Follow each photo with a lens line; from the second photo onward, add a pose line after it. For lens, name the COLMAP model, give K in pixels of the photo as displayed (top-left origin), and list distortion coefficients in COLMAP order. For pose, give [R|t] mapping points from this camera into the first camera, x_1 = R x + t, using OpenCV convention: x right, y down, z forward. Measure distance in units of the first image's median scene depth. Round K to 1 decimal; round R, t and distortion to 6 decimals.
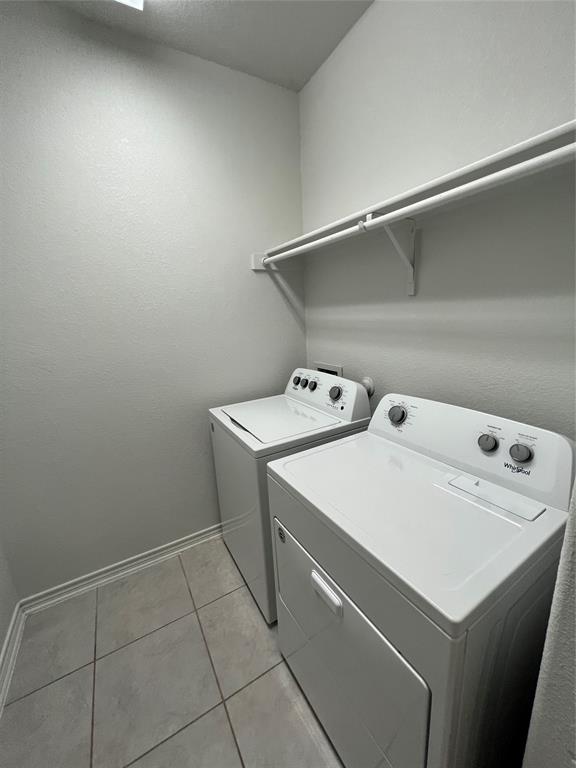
lens RADIAL K [[301.8, 0, 289.4], [0, 301.8, 385.6], [0, 0, 1]] dist [-0.002756, 0.000863]
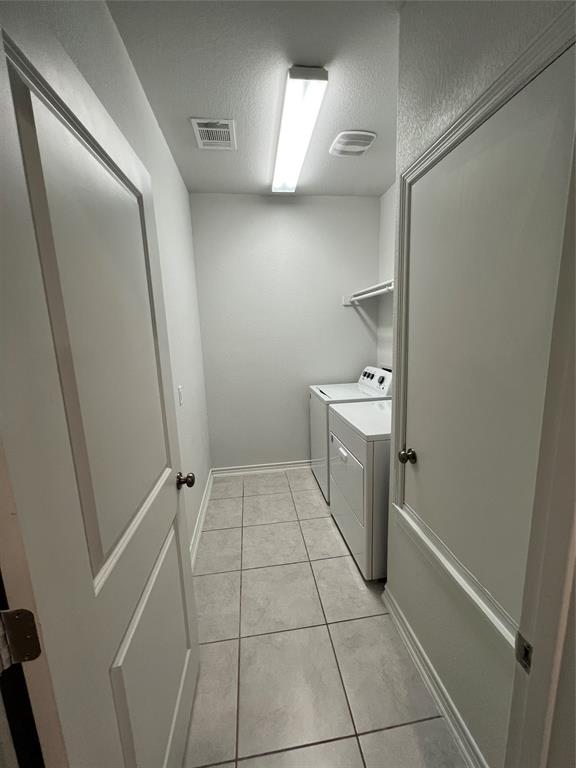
lens RADIAL K [[301.8, 0, 288.8], [0, 301.8, 383.1], [0, 0, 1]] dist [-0.002756, 0.000863]
pose [[0.921845, 0.078000, -0.379628, 0.271301], [-0.097495, 0.994710, -0.032368, 0.126789], [0.375095, 0.066850, 0.924573, -0.626502]]
